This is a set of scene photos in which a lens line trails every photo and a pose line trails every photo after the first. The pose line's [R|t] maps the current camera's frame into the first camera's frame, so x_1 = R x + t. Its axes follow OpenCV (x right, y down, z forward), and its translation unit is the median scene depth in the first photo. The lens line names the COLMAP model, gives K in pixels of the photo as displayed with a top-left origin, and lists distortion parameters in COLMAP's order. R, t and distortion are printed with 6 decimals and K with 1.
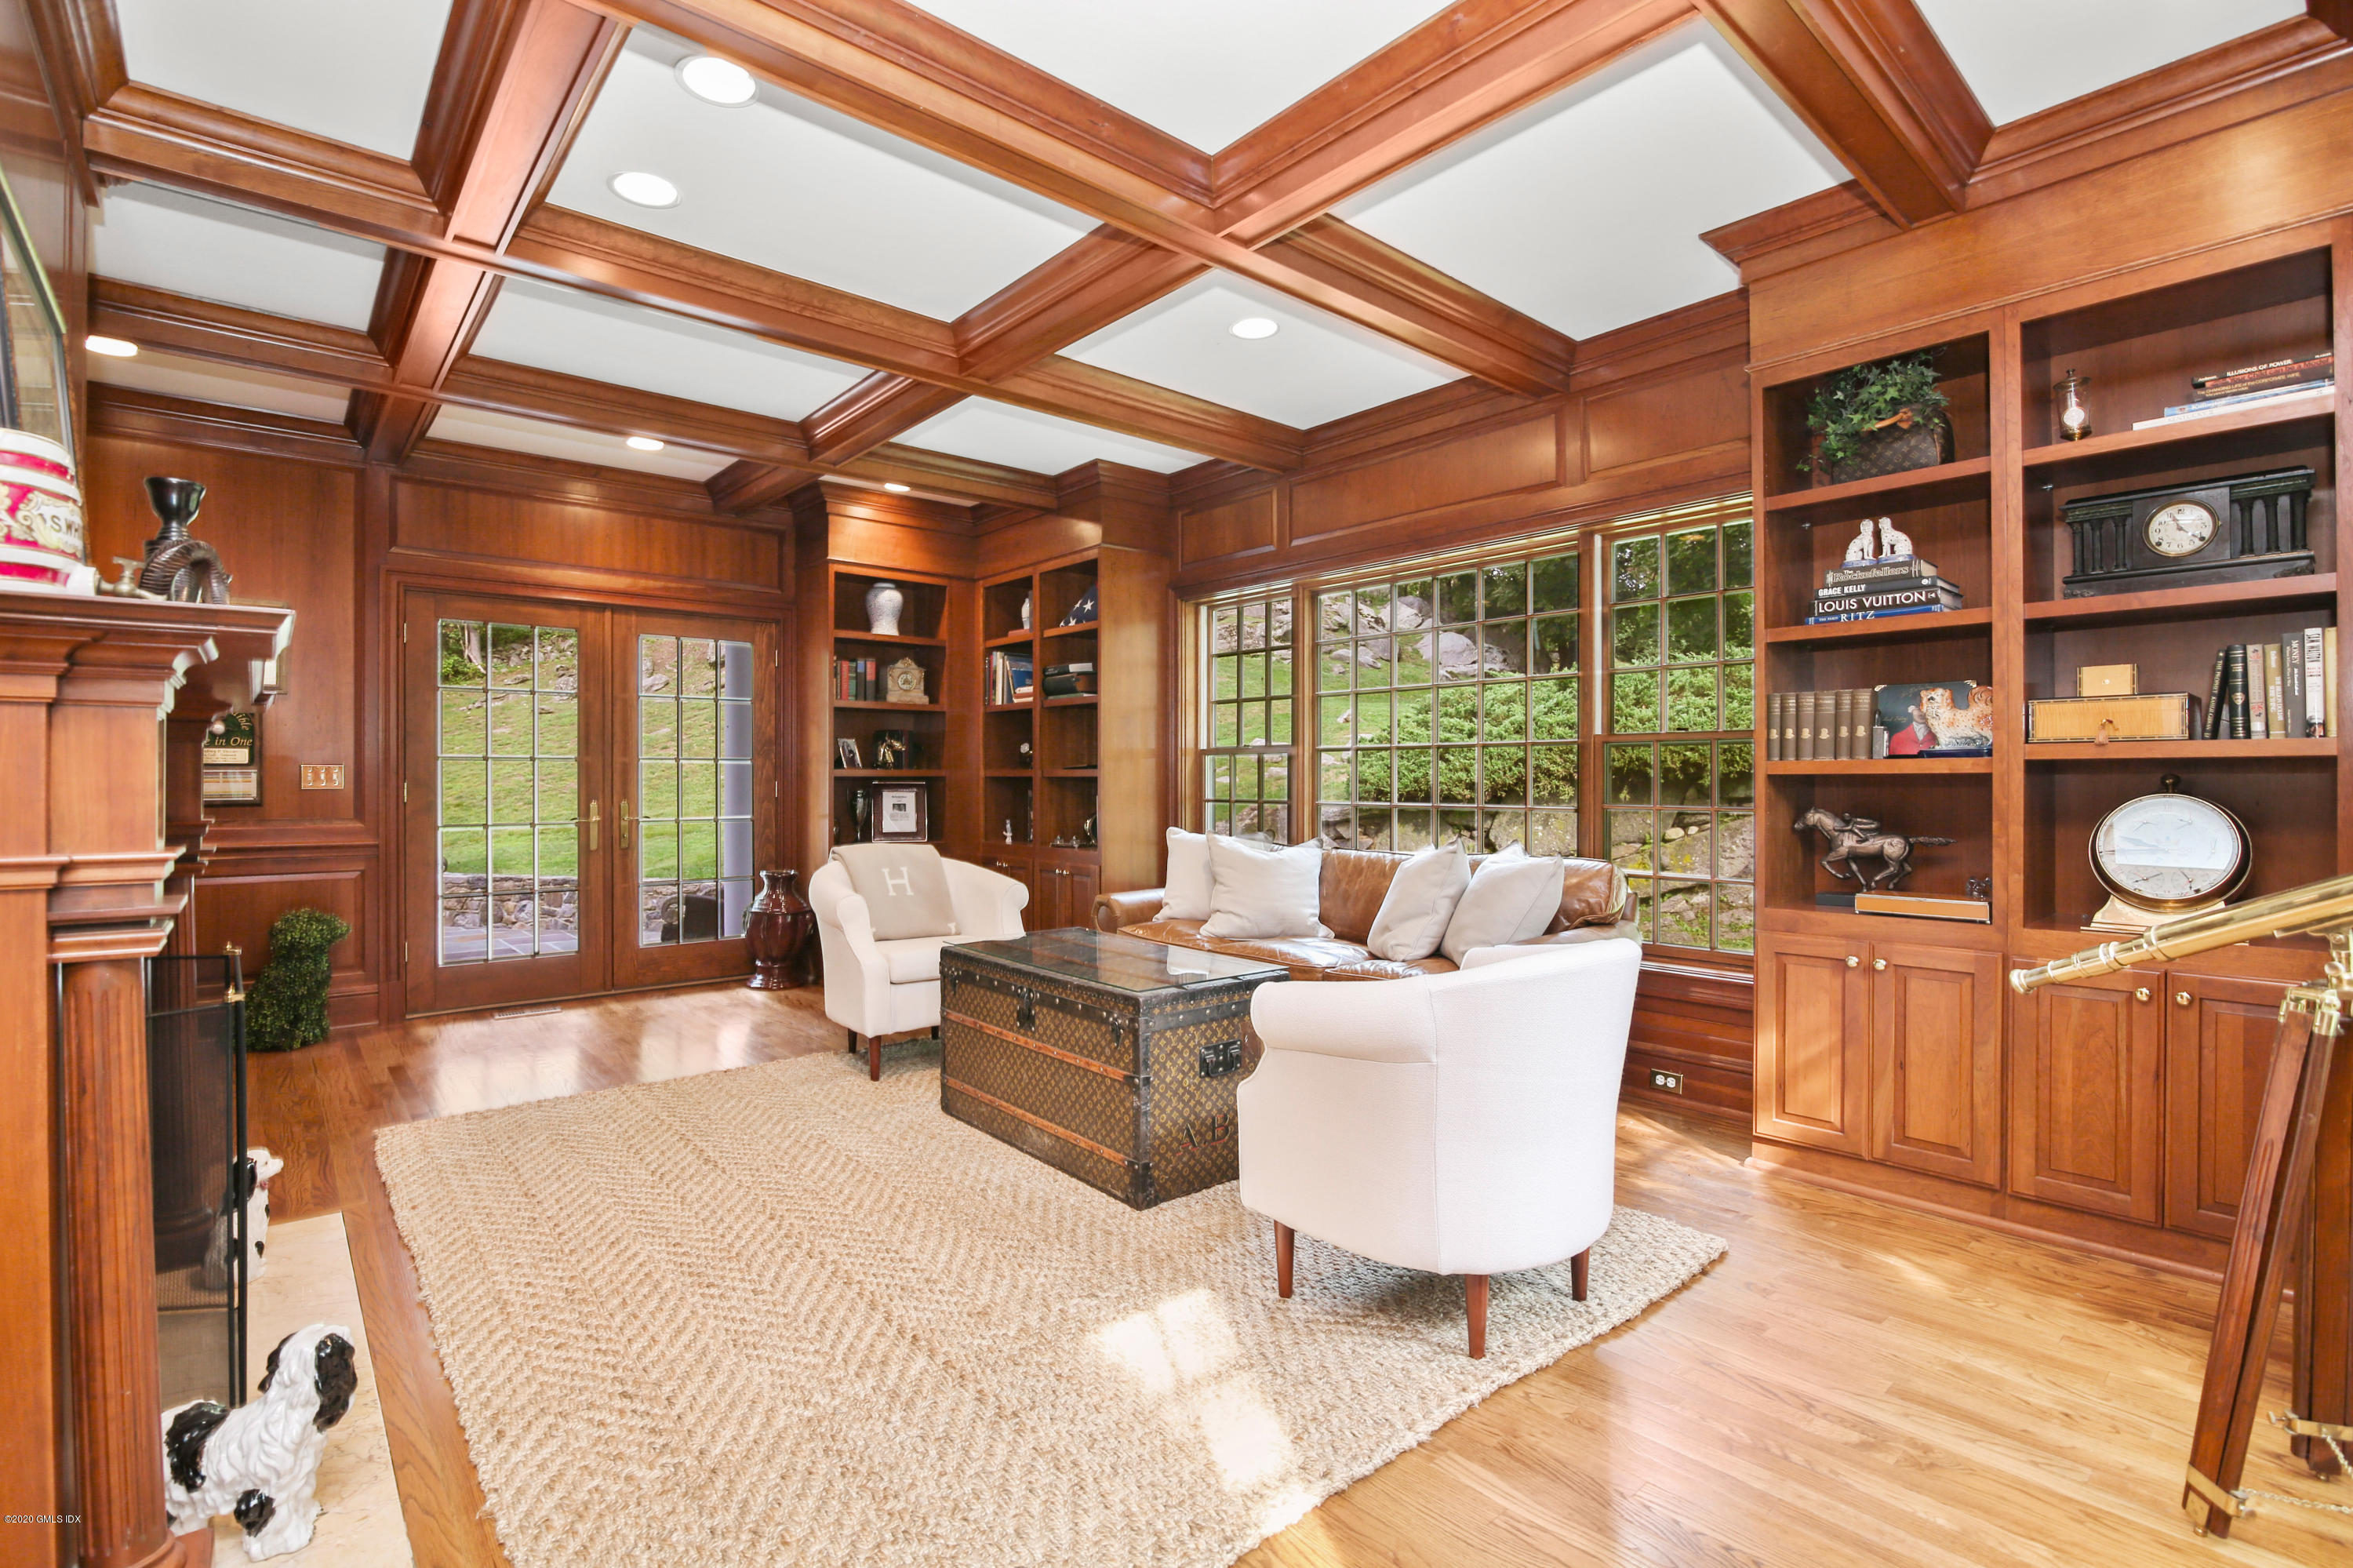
lens RADIAL K [[1084.3, 0, 1176.5], [0, 1084.3, 784.0], [0, 0, 1]] dist [-0.018442, 0.000364]
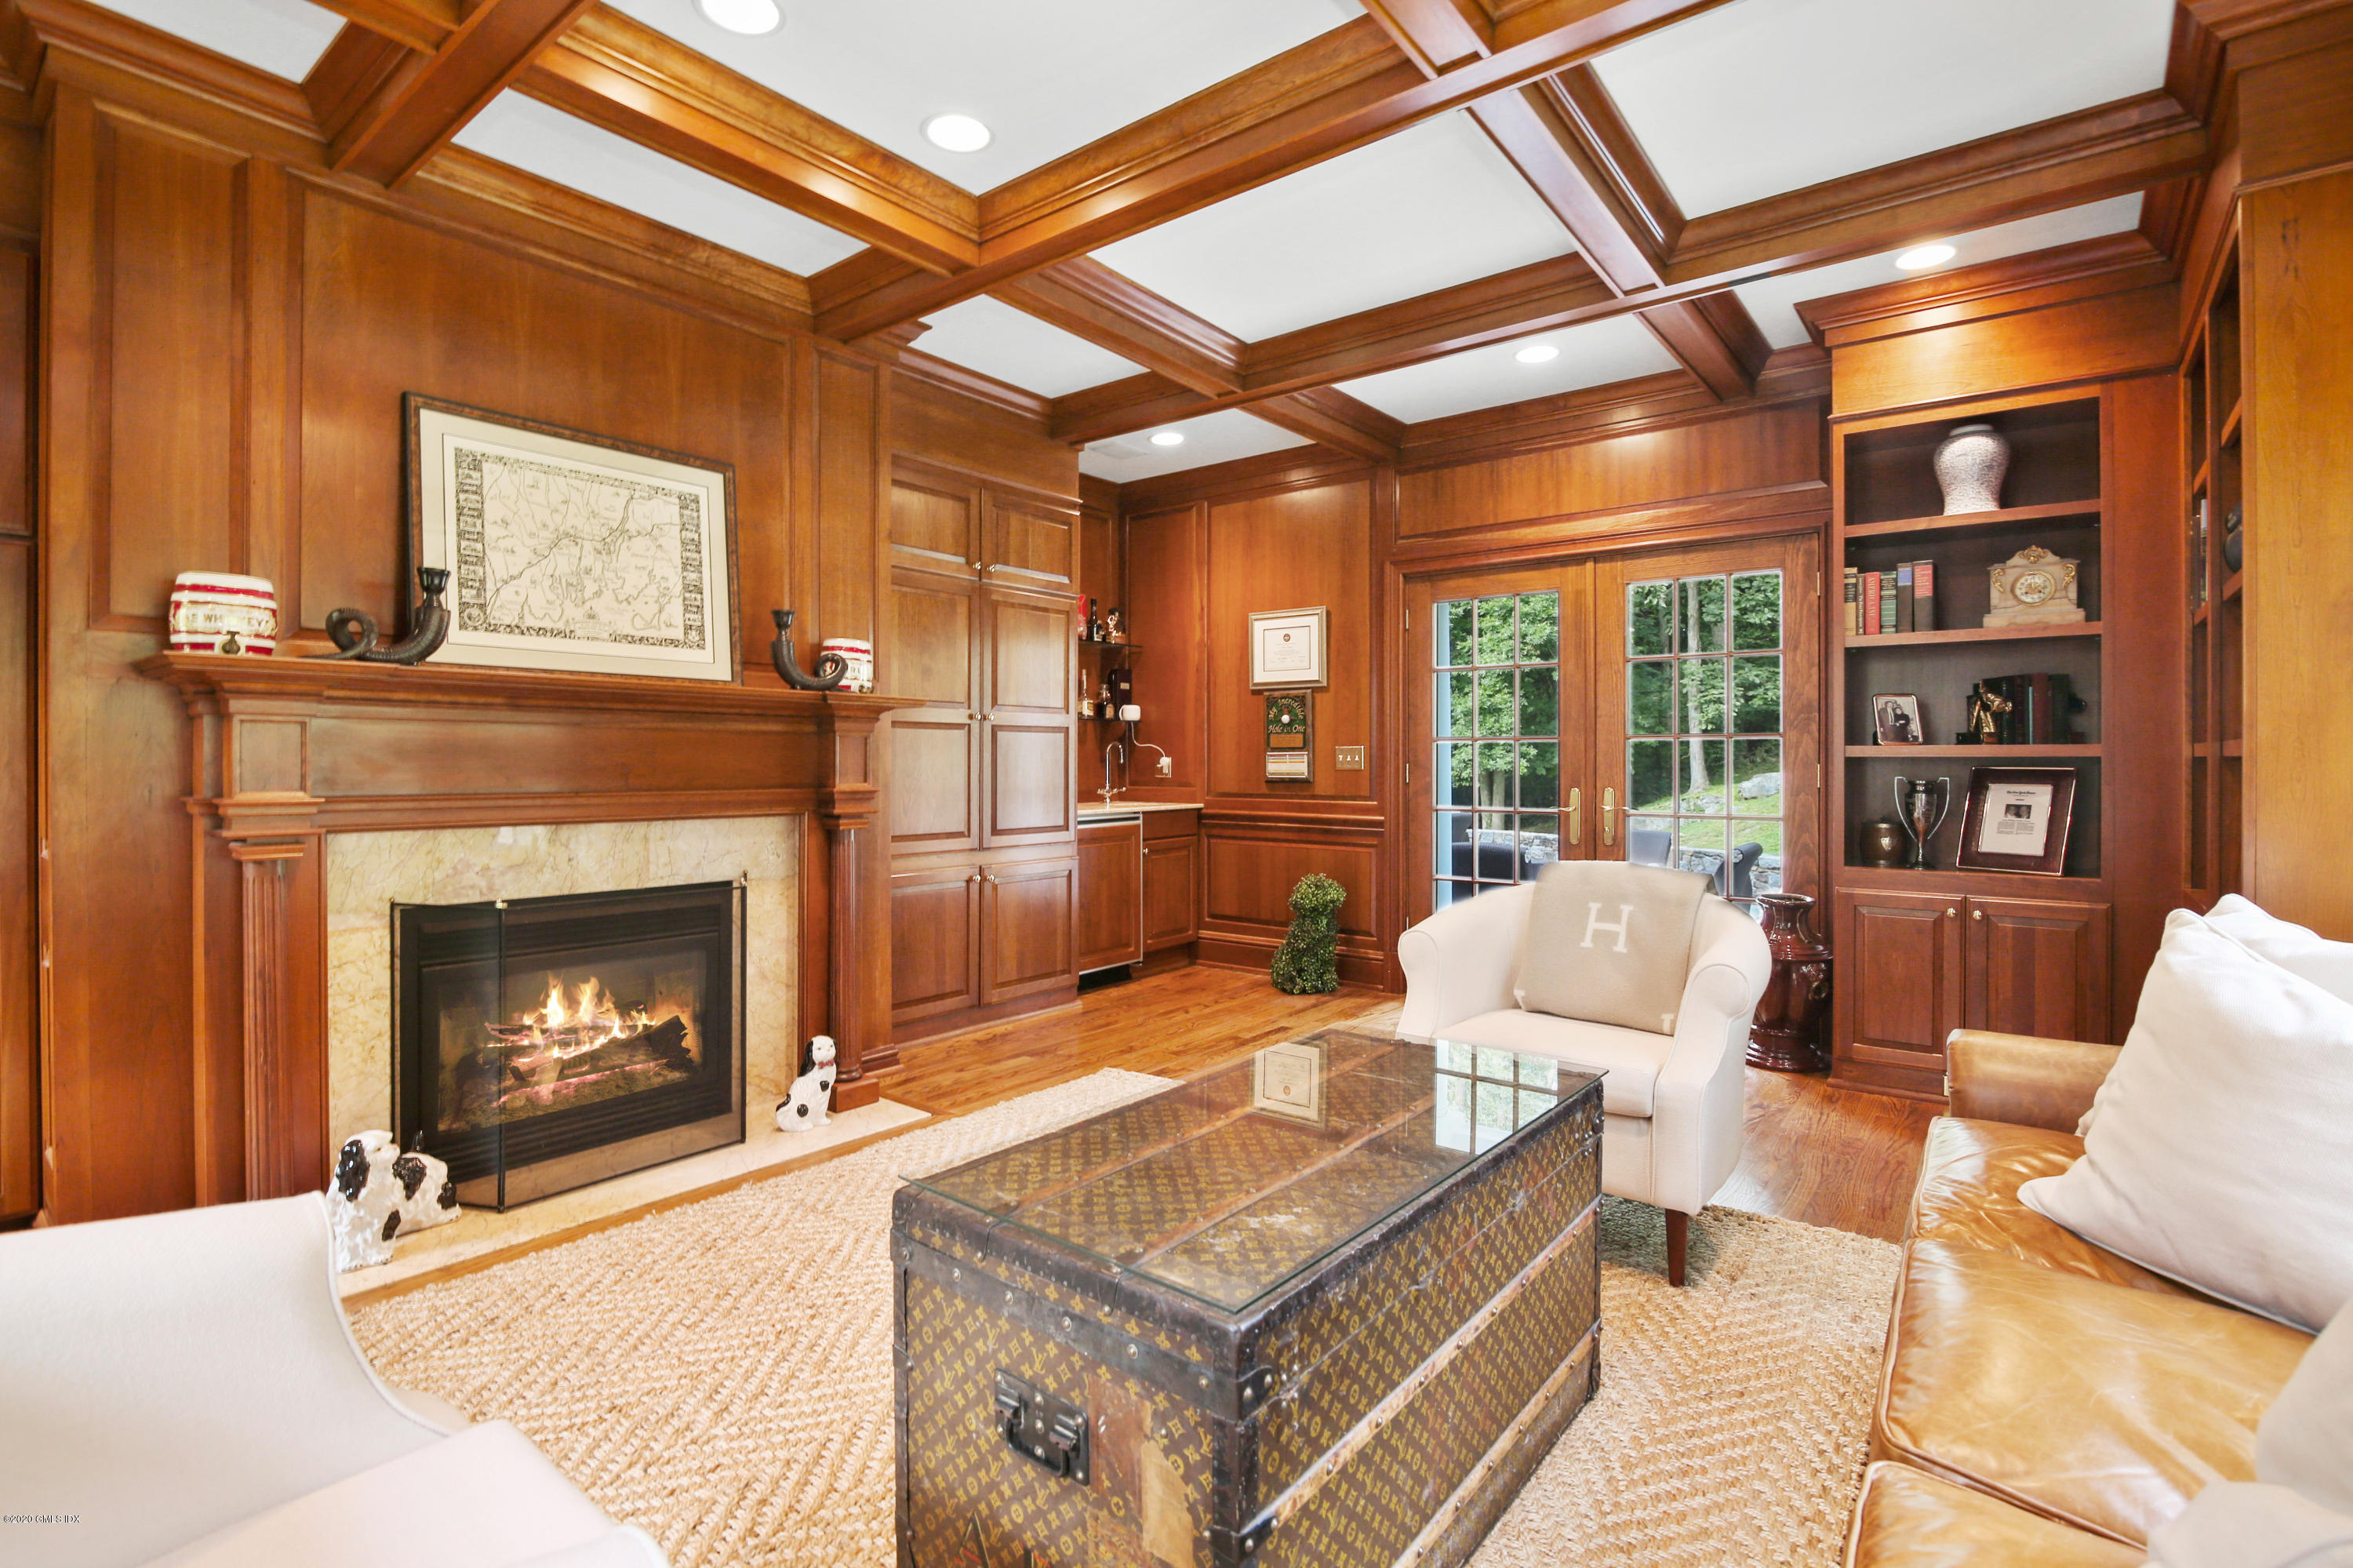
lens RADIAL K [[1084.3, 0, 1176.5], [0, 1084.3, 784.0], [0, 0, 1]] dist [-0.018442, 0.000364]
pose [[0.194561, 0.022571, -0.980631, 0.221570], [-0.006034, 0.999744, 0.021814, -0.002700], [0.980872, 0.001673, 0.194647, 0.471944]]
